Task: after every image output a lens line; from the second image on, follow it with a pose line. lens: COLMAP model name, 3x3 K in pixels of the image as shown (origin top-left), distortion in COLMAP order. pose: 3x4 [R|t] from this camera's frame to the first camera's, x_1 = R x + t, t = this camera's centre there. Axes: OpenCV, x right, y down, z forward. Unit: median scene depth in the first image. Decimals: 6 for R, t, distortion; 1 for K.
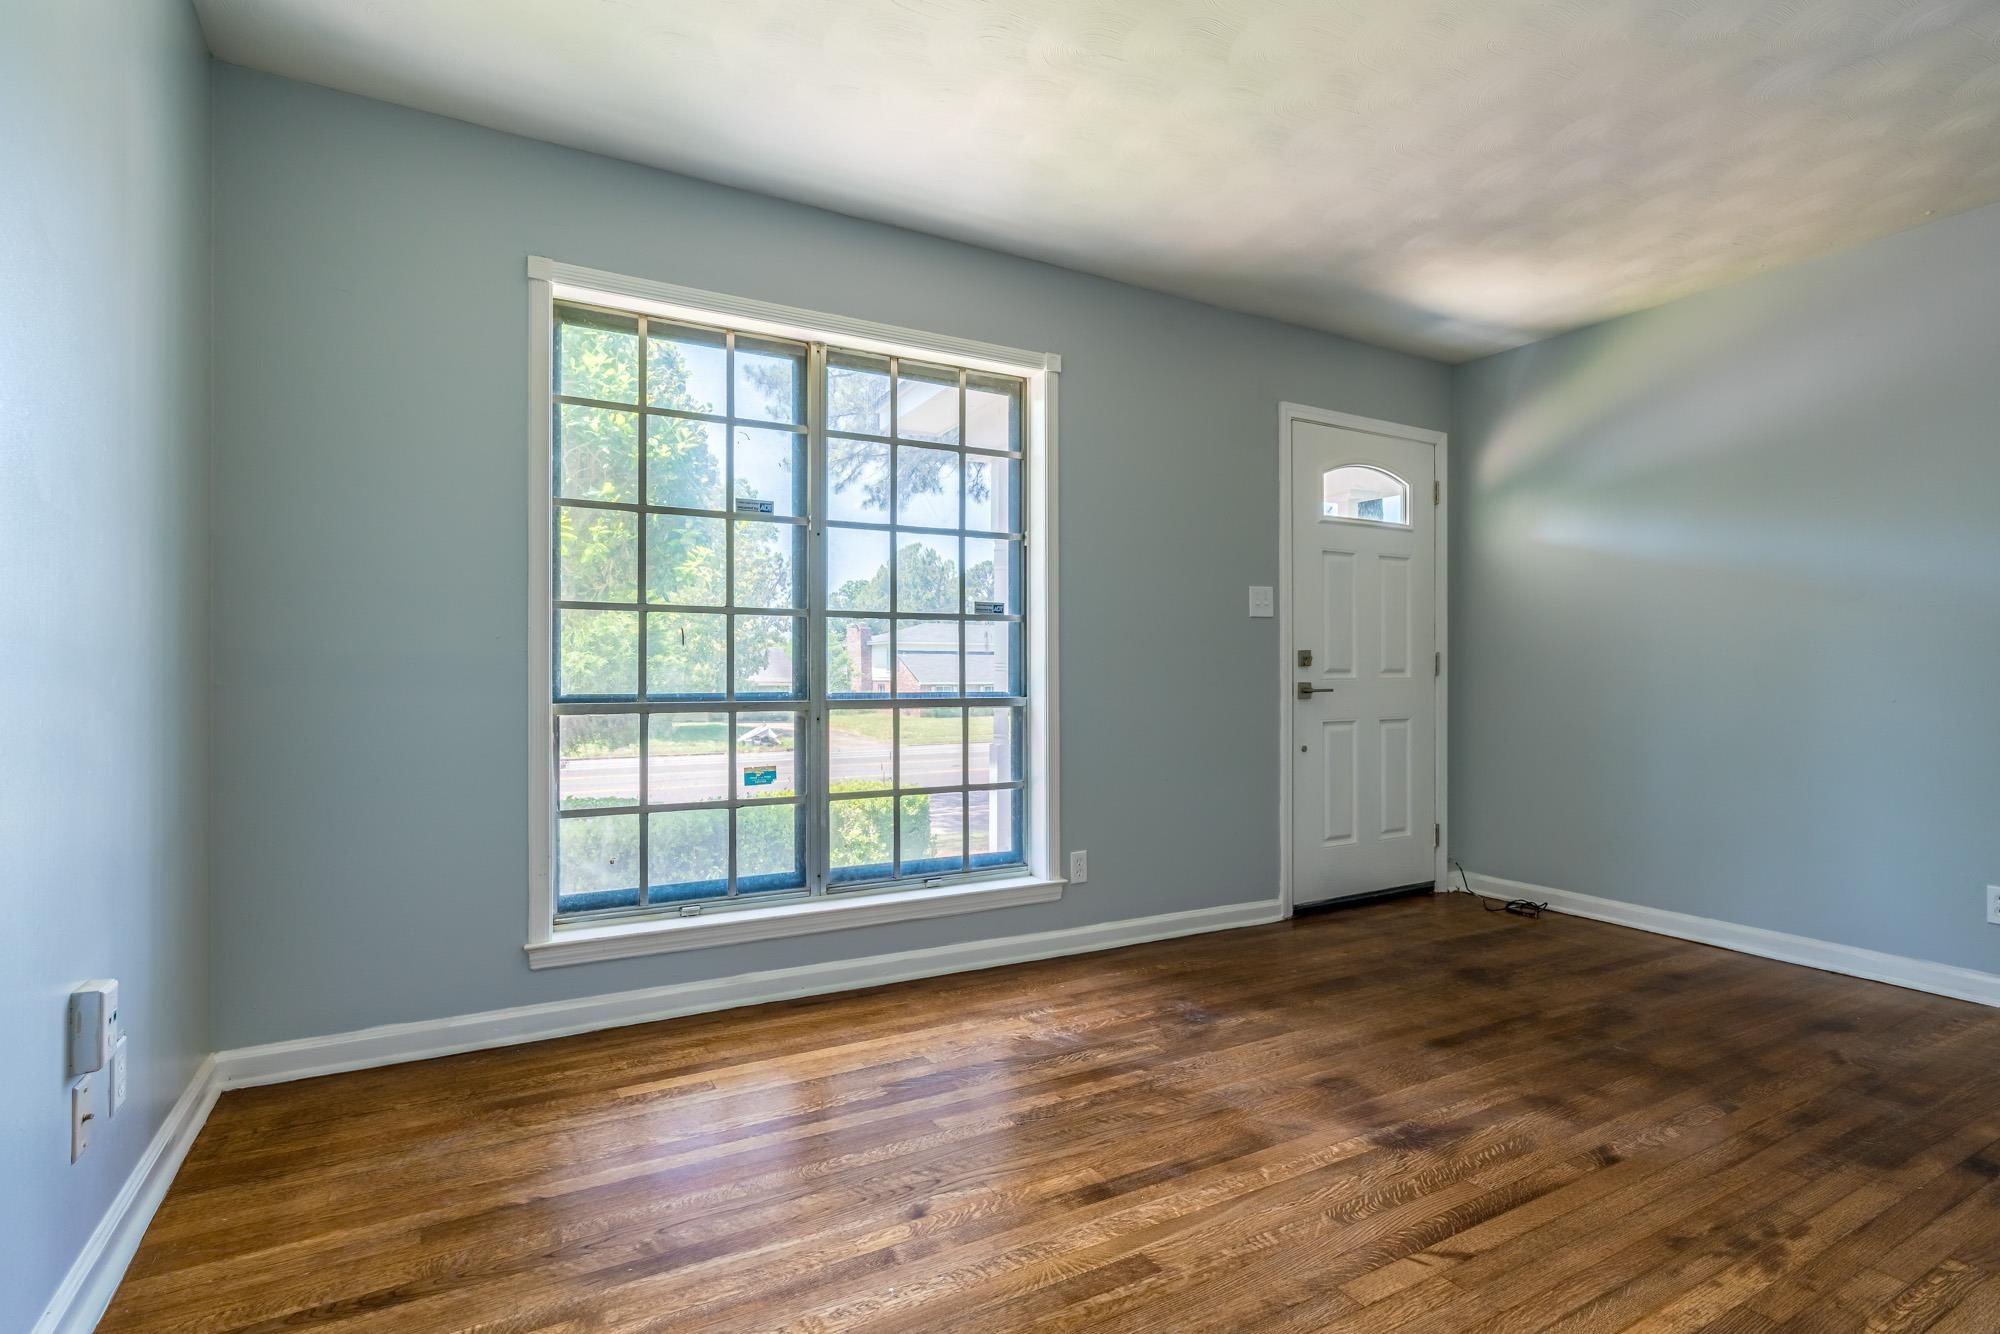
lens RADIAL K [[996.5, 0, 987.1], [0, 996.5, 665.9], [0, 0, 1]] dist [-0.001324, -0.000208]
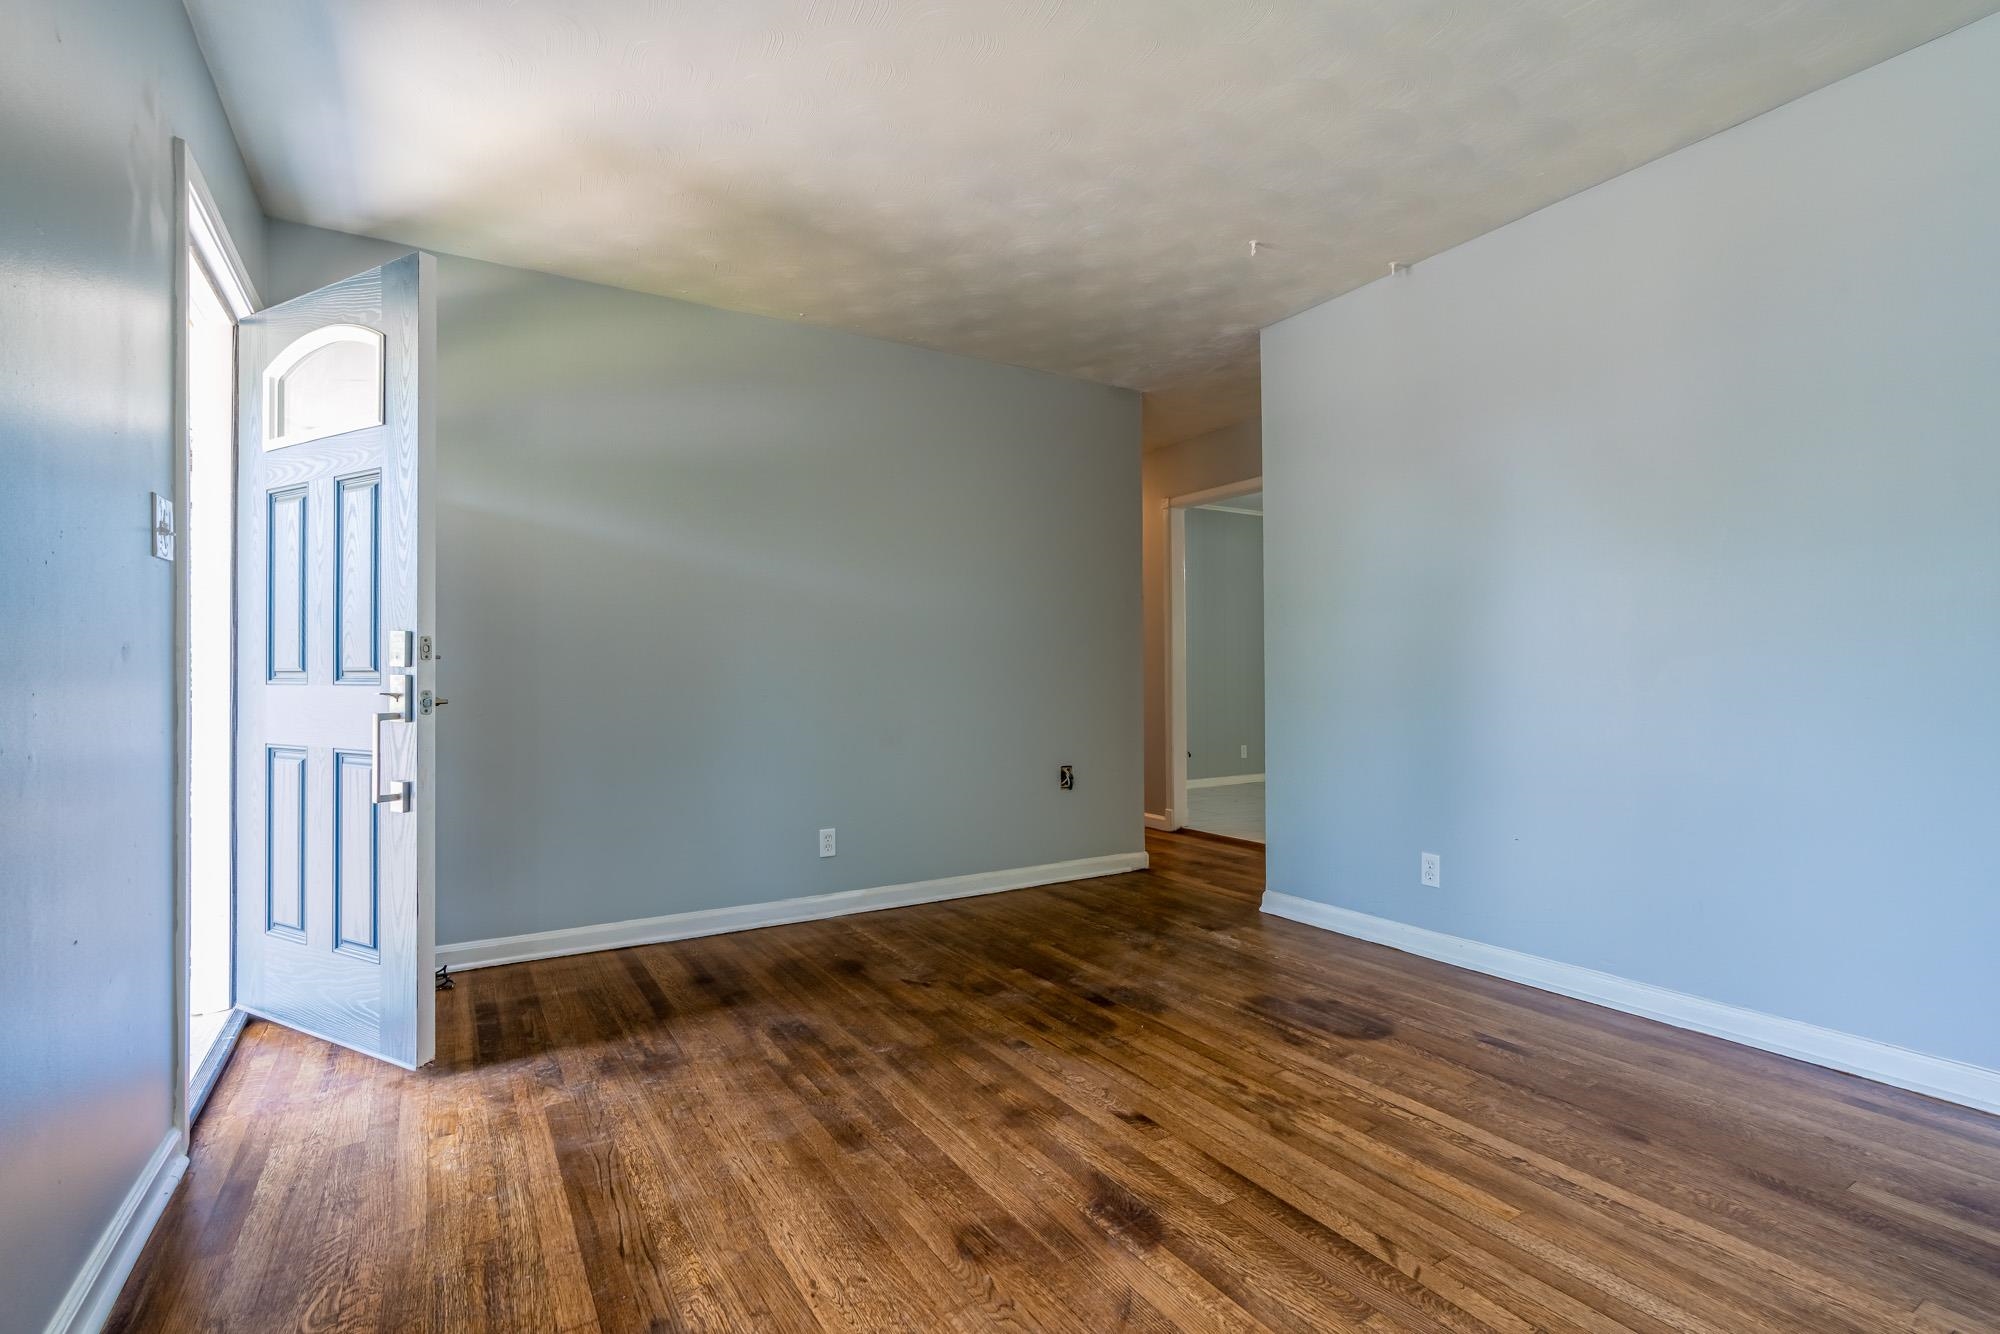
lens RADIAL K [[901.3, 0, 1000.0], [0, 901.3, 667.0], [0, 0, 1]] dist [0.002122, 0.001474]
pose [[-0.041713, 0.005653, 0.999114, -0.247730], [-0.006010, 0.999964, -0.005909, -0.001386], [-0.999112, -0.006251, -0.041678, 0.788397]]
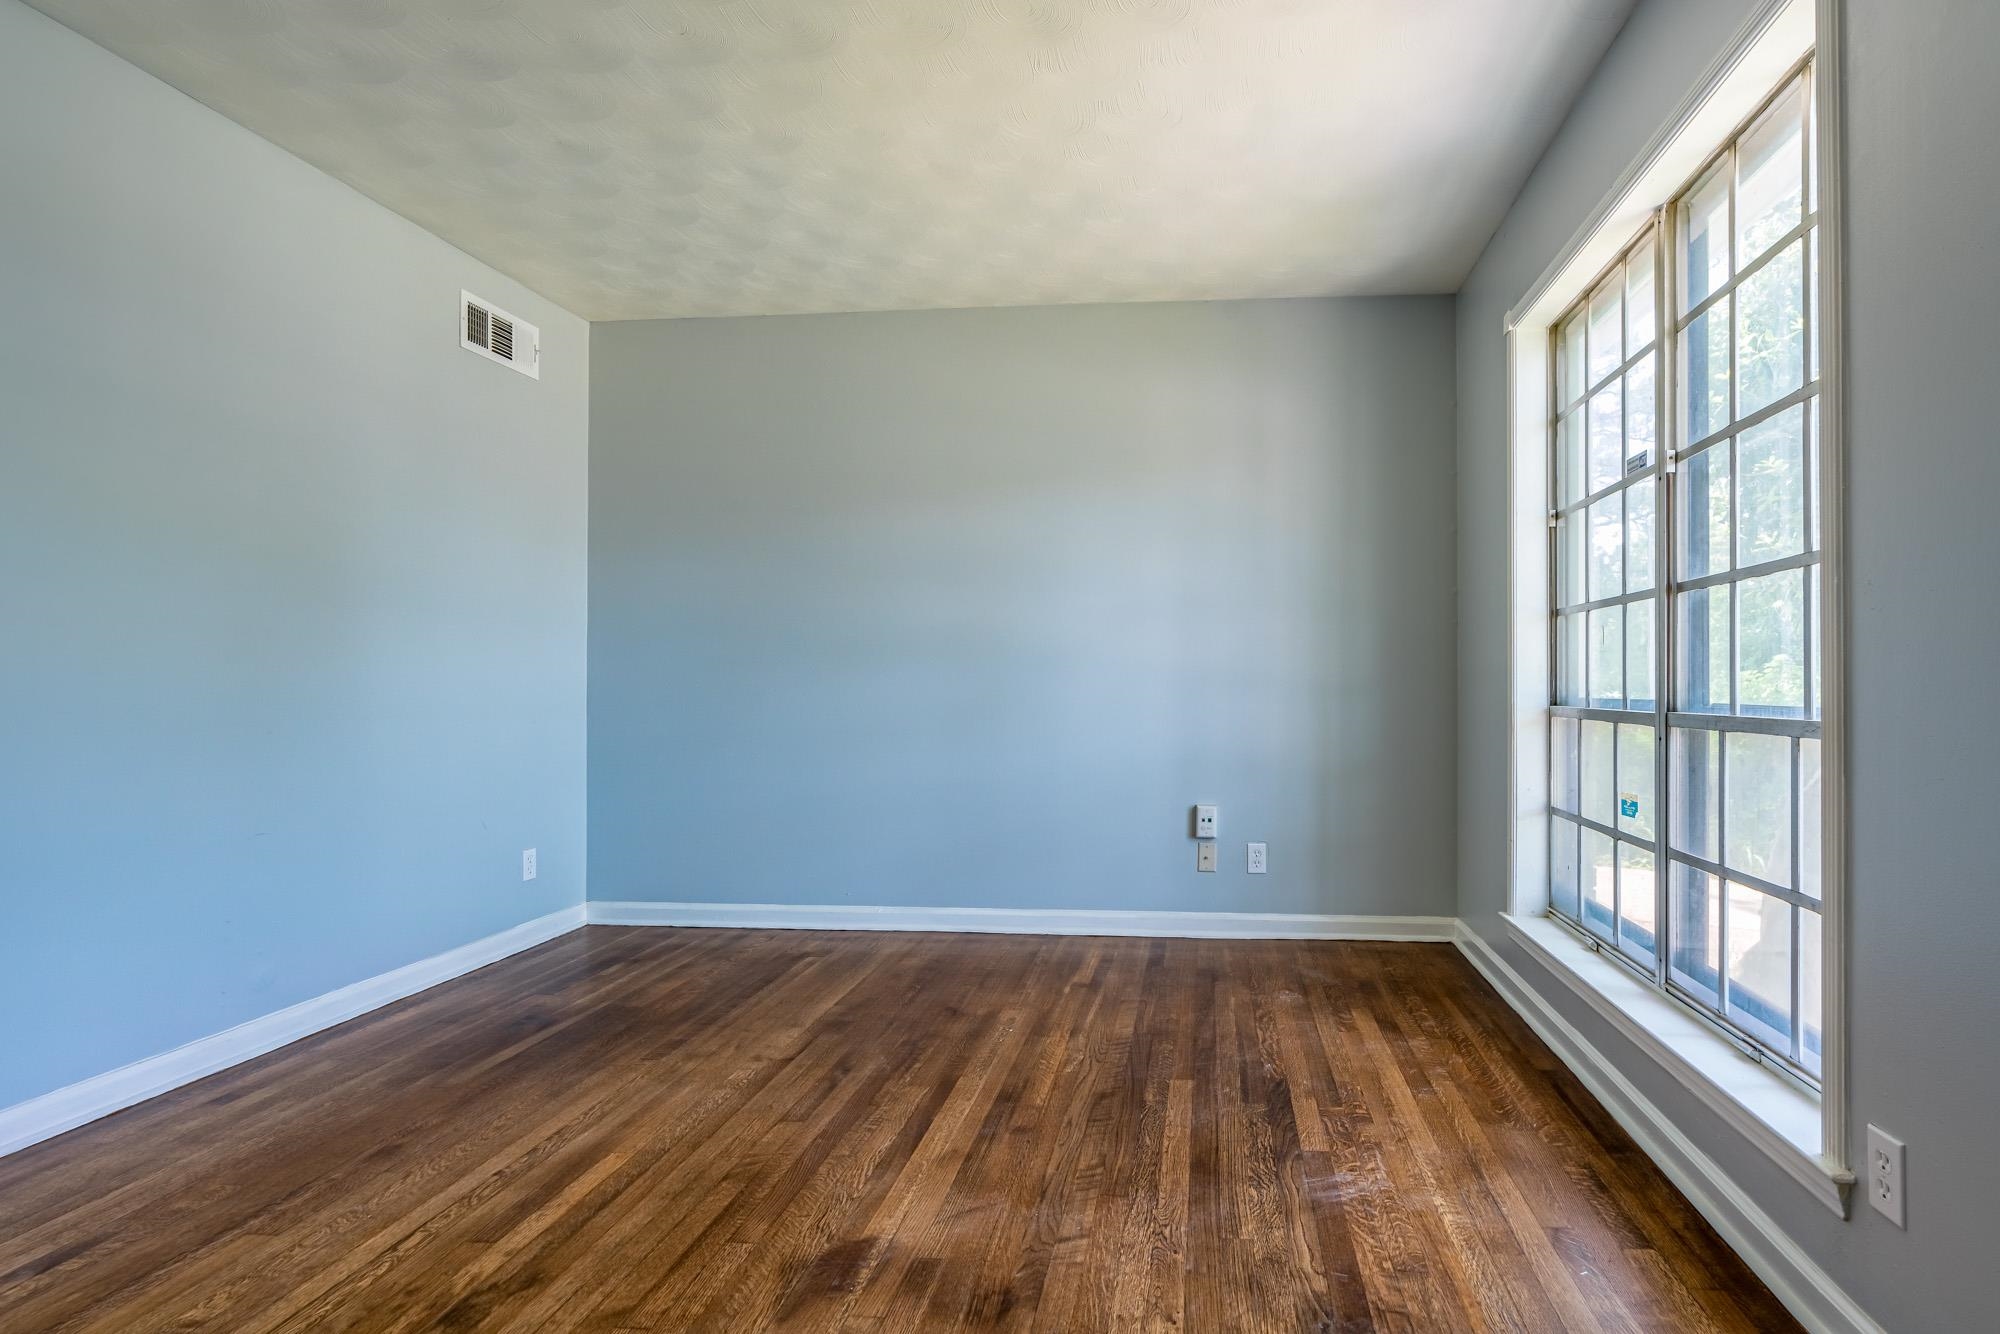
lens RADIAL K [[1038.1, 0, 1147.5], [0, 1038.1, 679.8], [0, 0, 1]] dist [-0.000170, 0.000412]
pose [[-0.547780, -0.002122, -0.836620, 0.671007], [0.013897, 0.999836, -0.011635, 0.016003], [0.836507, -0.018000, -0.547661, 1.139752]]
